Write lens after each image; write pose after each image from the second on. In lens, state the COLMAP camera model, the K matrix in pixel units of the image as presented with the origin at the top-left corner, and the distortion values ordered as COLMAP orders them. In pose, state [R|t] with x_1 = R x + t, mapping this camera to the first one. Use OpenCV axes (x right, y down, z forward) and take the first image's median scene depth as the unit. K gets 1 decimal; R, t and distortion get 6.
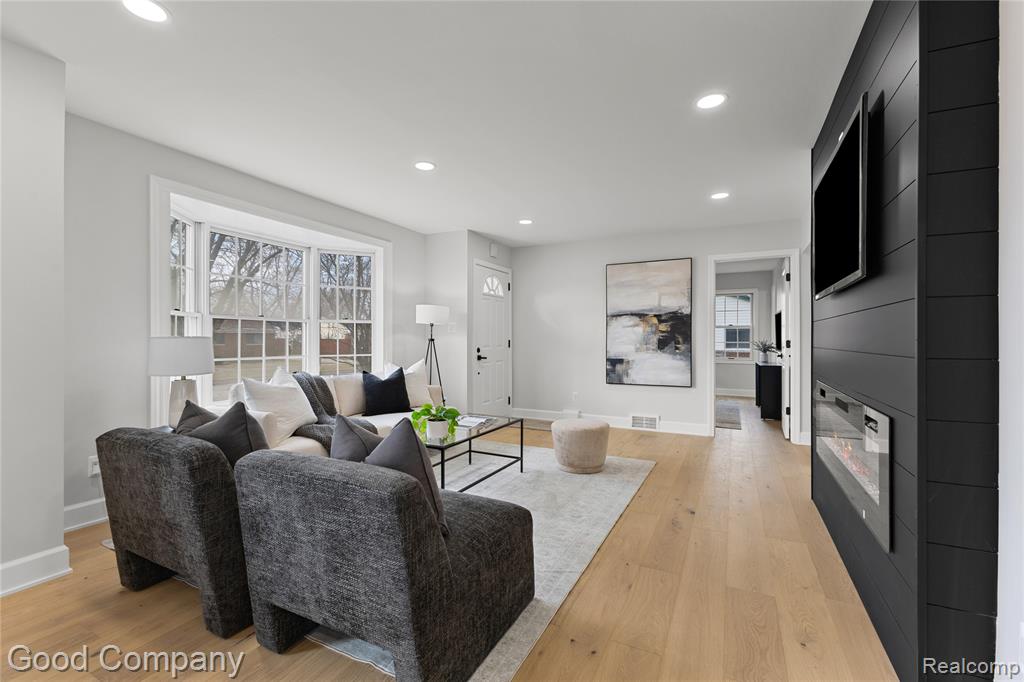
lens RADIAL K [[440.5, 0, 512.0], [0, 440.5, 341.0], [0, 0, 1]] dist [0.002954, -0.000001]
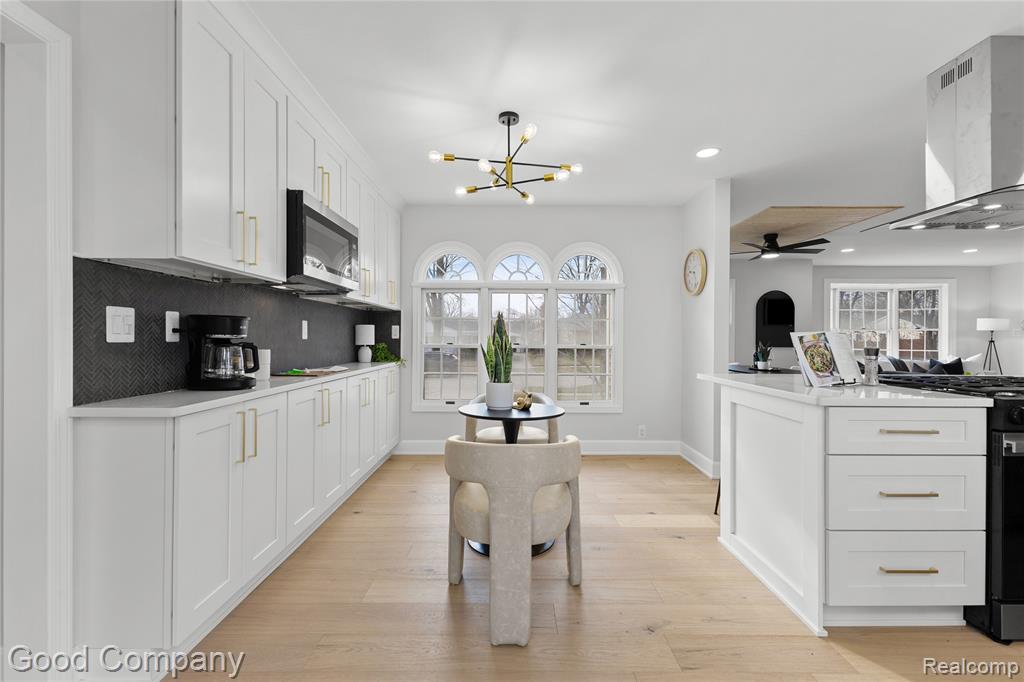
lens RADIAL K [[440.5, 0, 512.0], [0, 440.5, 341.0], [0, 0, 1]] dist [0.002954, -0.000001]
pose [[0.449820, 0.006168, -0.893098, 0.389007], [-0.007353, 0.999968, 0.003202, 0.003084], [0.893089, 0.005127, 0.449851, -1.028499]]
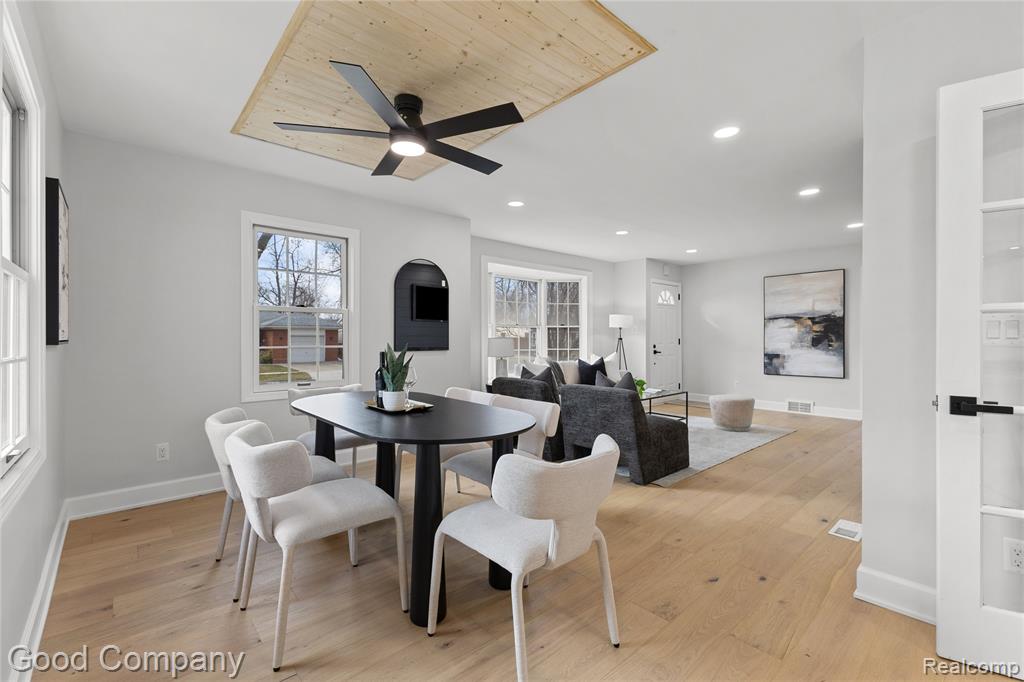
lens RADIAL K [[440.5, 0, 512.0], [0, 440.5, 341.0], [0, 0, 1]] dist [0.002954, -0.000001]
pose [[0.930134, -0.000163, -0.367220, 0.013533], [0.001533, 0.999993, 0.003439, -0.000955], [0.367216, -0.003762, 0.930128, -0.422306]]
